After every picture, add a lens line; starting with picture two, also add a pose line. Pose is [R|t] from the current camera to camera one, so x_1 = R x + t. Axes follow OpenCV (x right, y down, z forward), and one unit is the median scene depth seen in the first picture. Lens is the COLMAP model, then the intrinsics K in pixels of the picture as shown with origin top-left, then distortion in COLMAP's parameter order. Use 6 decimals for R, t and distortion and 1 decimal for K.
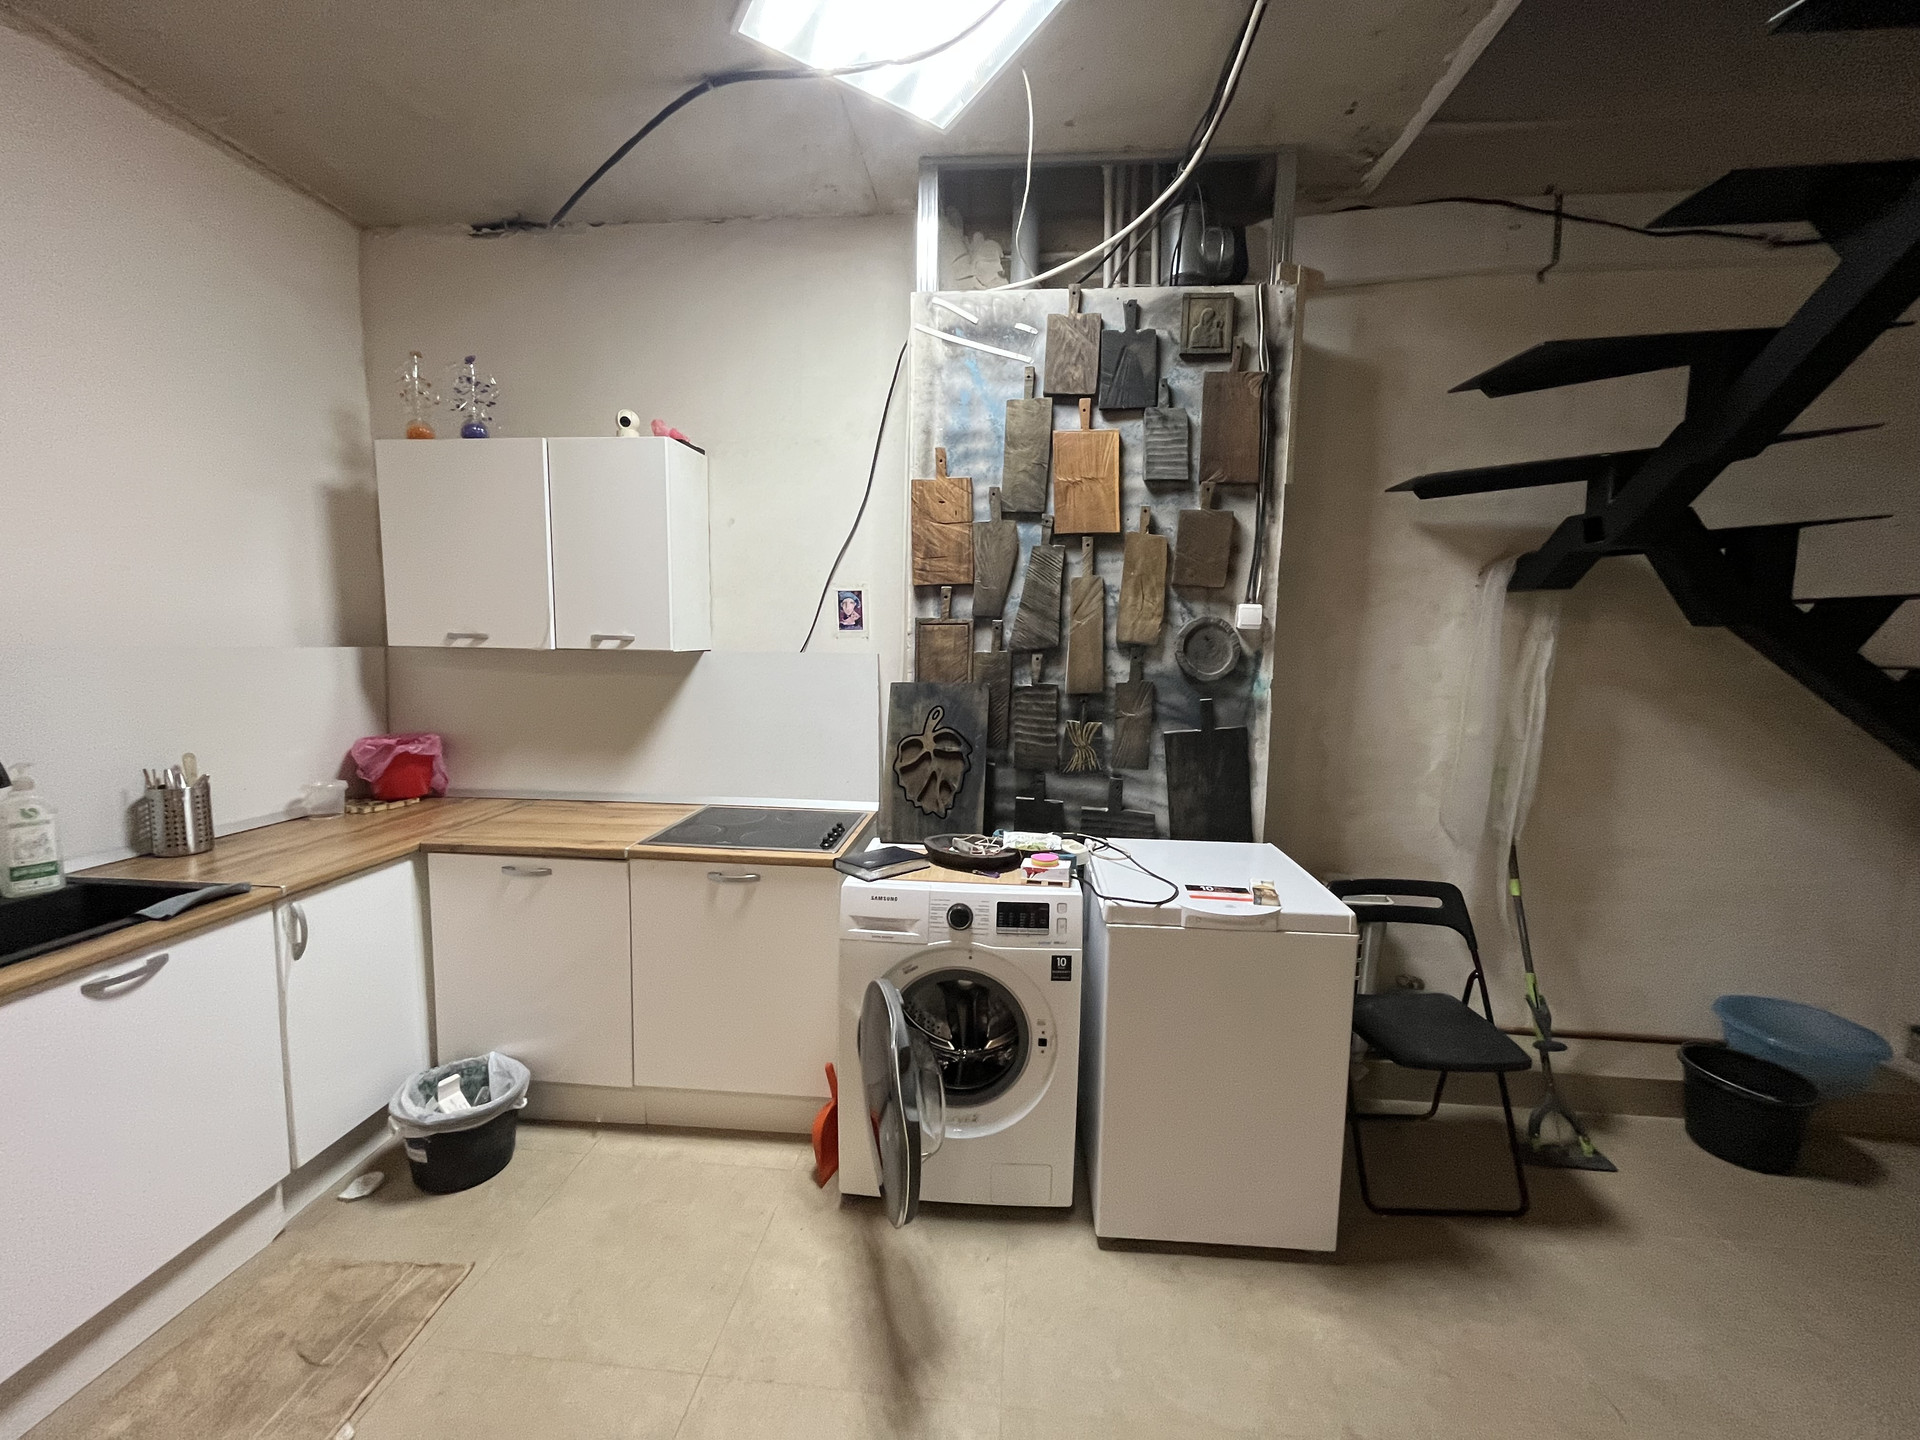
lens RADIAL K [[774.2, 0, 960.0], [0, 774.2, 720.0], [0, 0, 1]] dist [-0.000816, -0.000225]
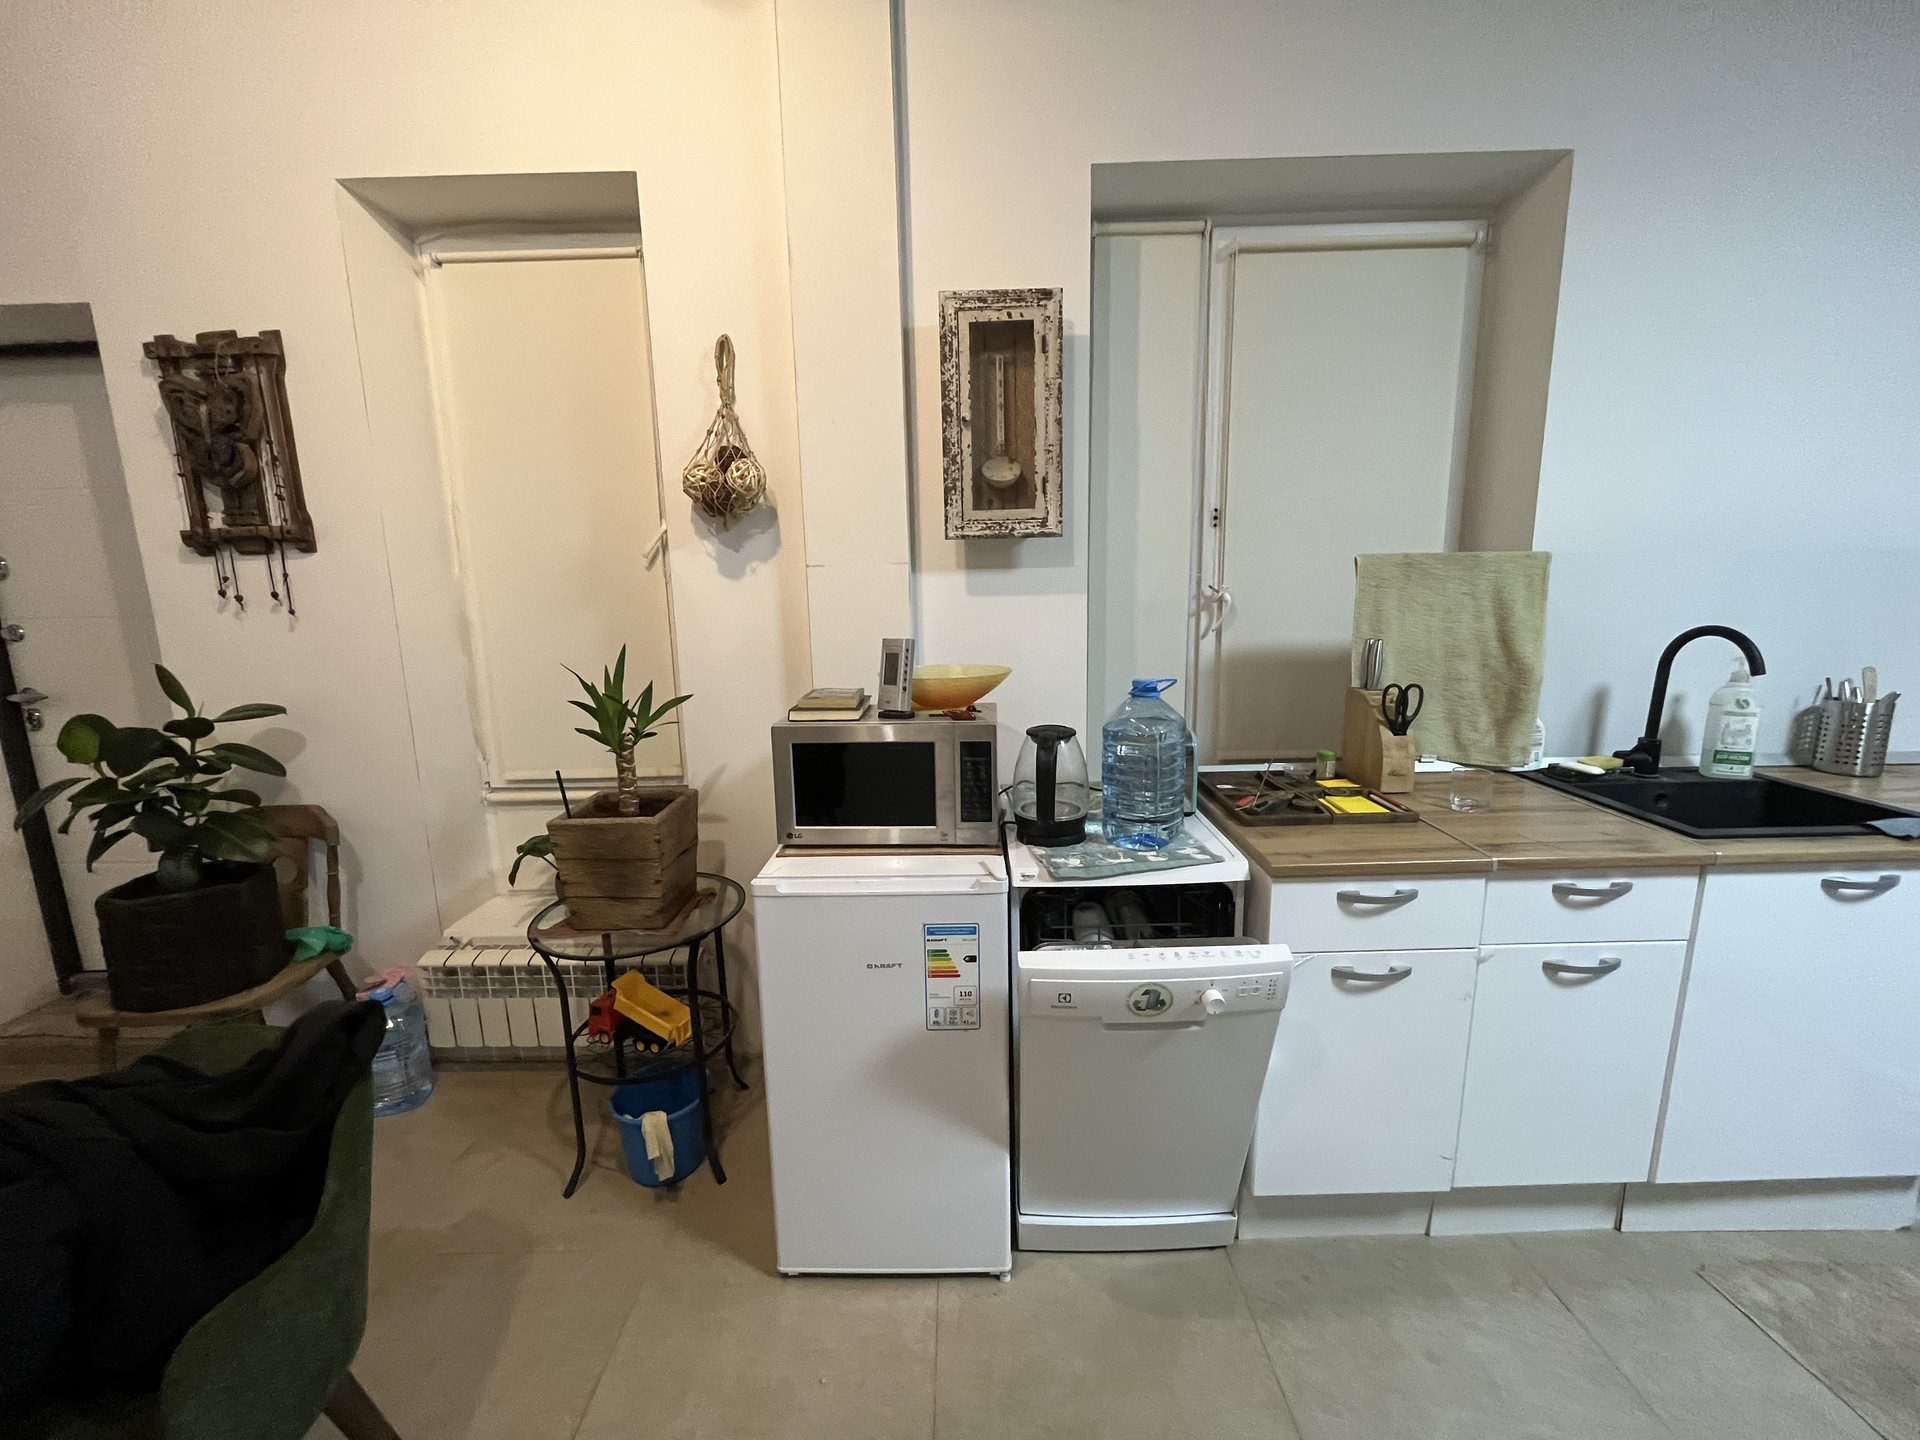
lens RADIAL K [[766.9, 0, 958.9], [0, 766.9, 719.1], [0, 0, 1]] dist [0.002036, 0.000020]
pose [[0.094200, 0.159884, -0.982631, -0.181178], [-0.083430, 0.984816, 0.152241, 0.049973], [0.992051, 0.067640, 0.106109, -0.140907]]
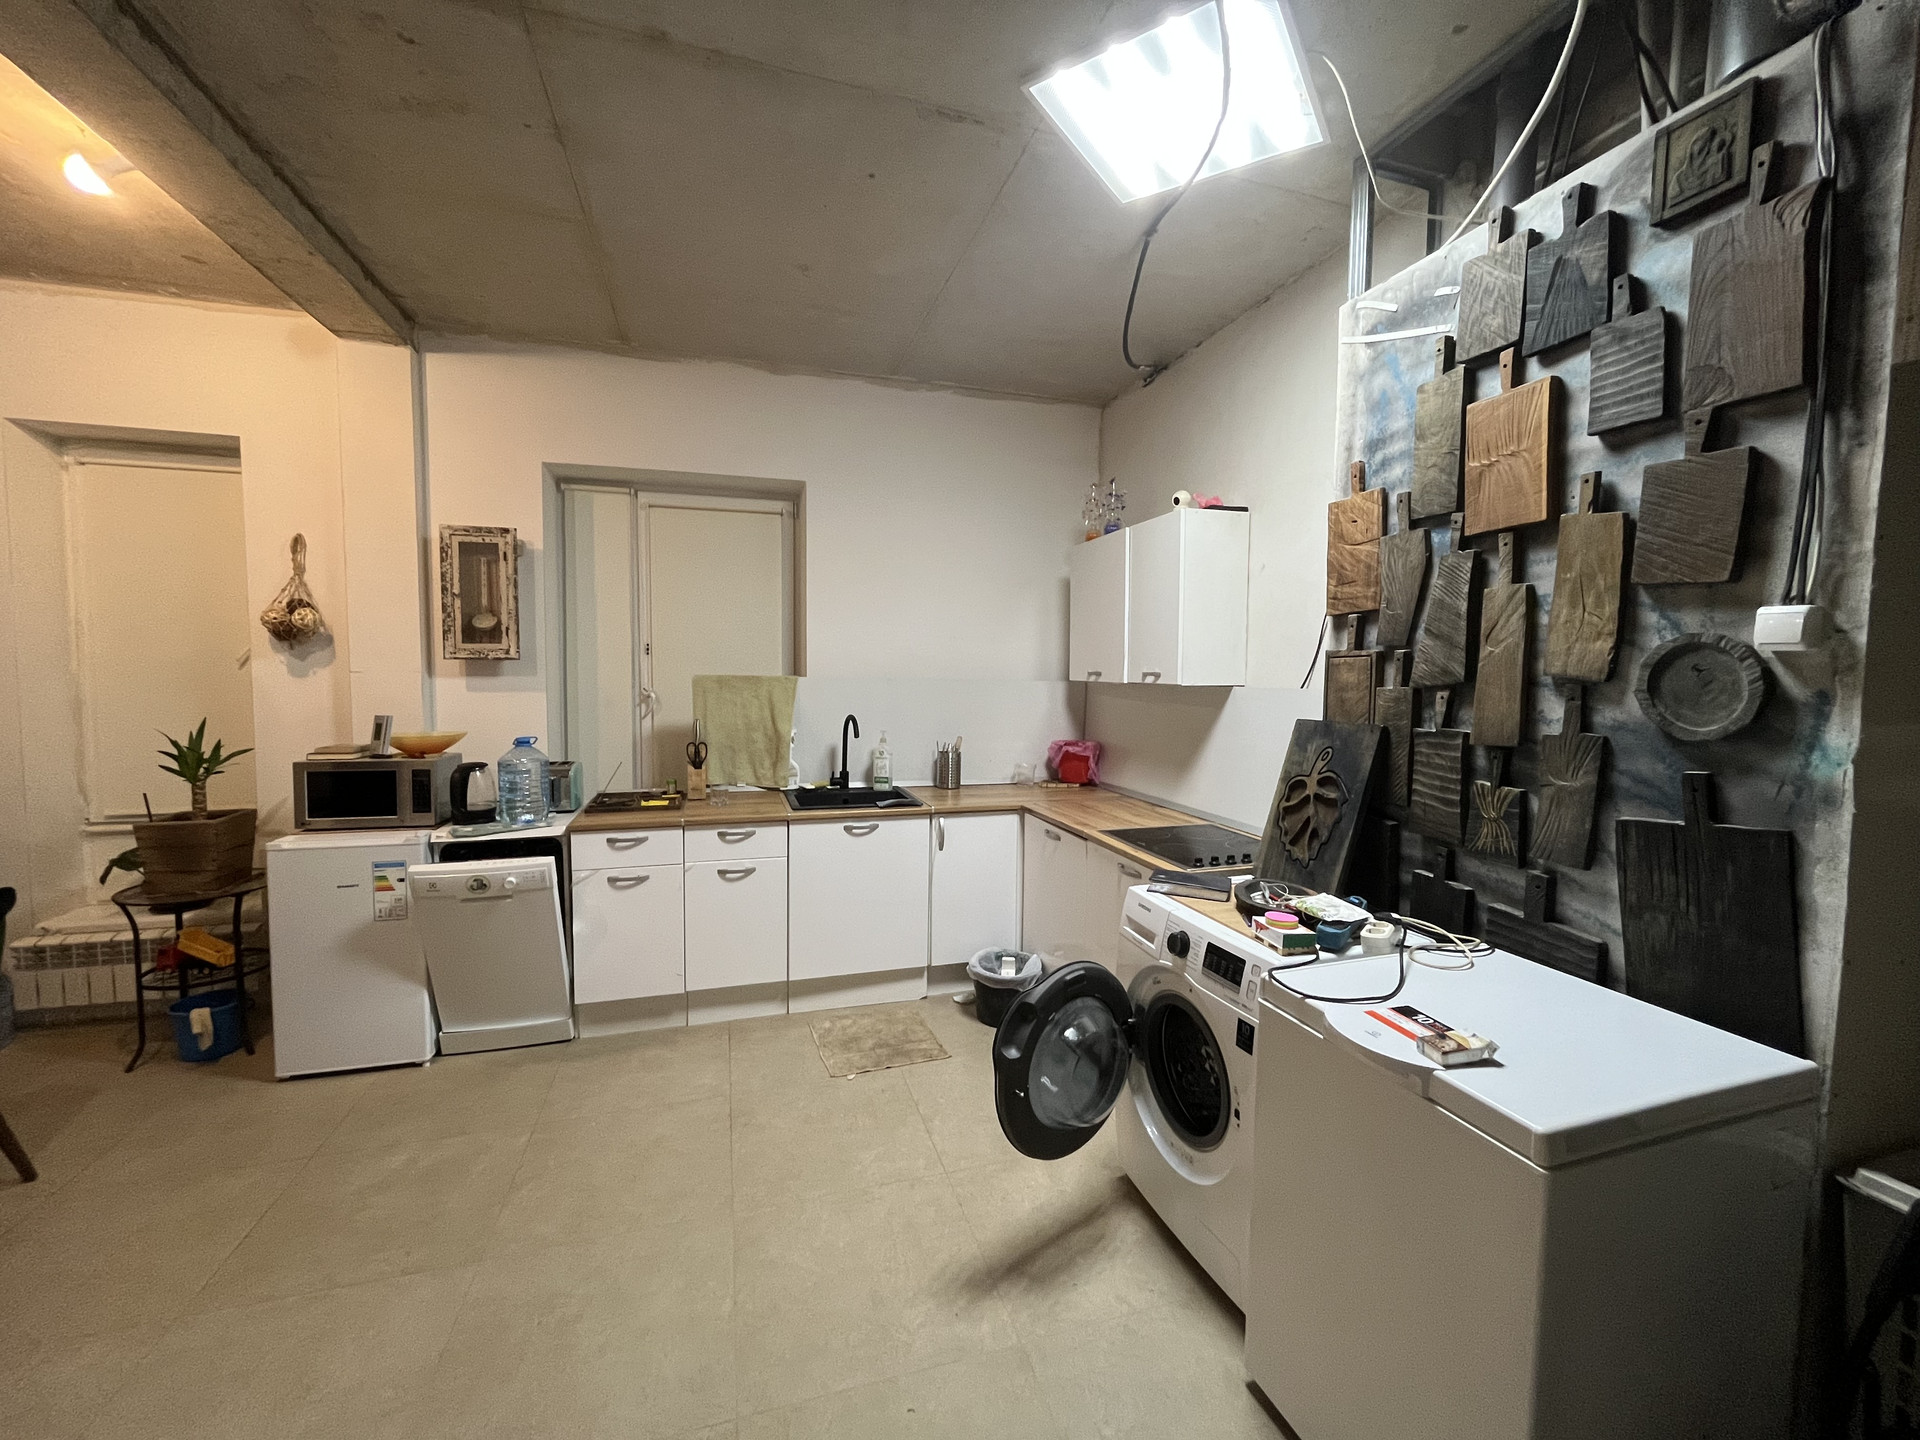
lens RADIAL K [[774.2, 0, 960.0], [0, 774.2, 720.0], [0, 0, 1]] dist [-0.000816, -0.000225]
pose [[0.377336, 0.049496, -0.924753, 0.655403], [-0.102678, 0.994650, 0.011340, -0.015488], [0.920367, 0.090673, 0.380400, 0.259431]]
